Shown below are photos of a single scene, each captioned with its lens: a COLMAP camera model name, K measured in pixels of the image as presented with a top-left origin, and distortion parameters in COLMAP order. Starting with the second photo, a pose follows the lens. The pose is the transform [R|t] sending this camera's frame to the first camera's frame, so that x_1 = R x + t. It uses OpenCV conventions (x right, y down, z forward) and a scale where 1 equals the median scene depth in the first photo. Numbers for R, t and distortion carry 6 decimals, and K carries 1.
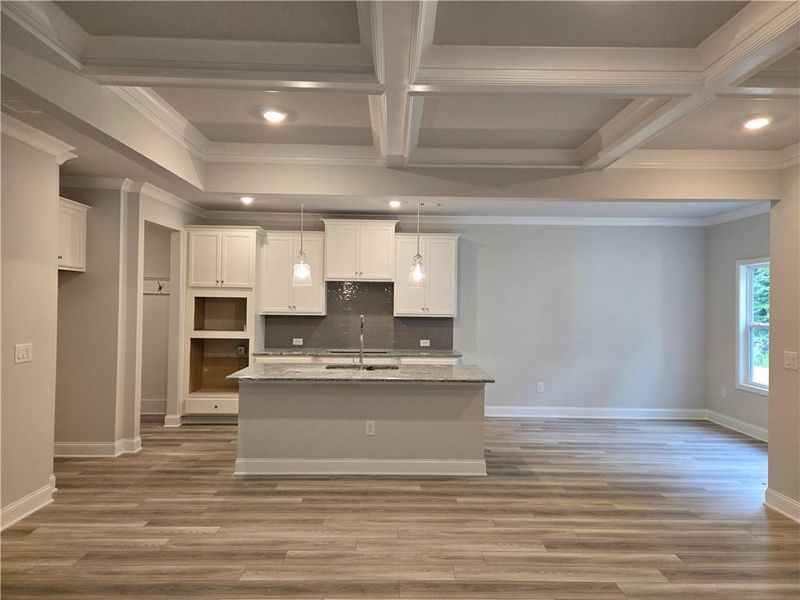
lens RADIAL K [[533.1, 0, 401.7], [0, 533.1, 300.9], [0, 0, 1]] dist [0.048672, -0.001758]
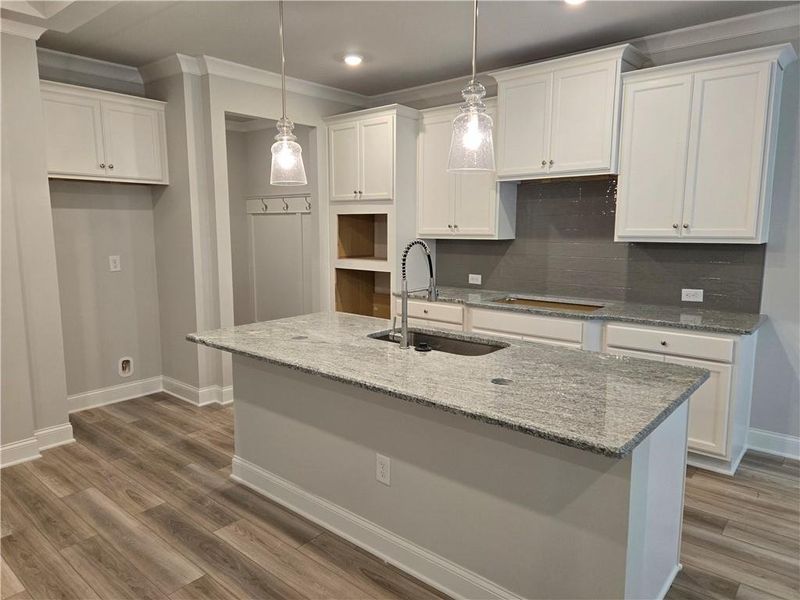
lens RADIAL K [[533.1, 0, 398.2], [0, 533.1, 297.9], [0, 0, 1]] dist [0.048672, -0.001758]
pose [[0.739819, 0.076771, -0.668412, 0.196484], [0.013279, 0.991609, 0.128590, 0.013765], [0.672675, -0.104009, 0.732592, 0.487665]]
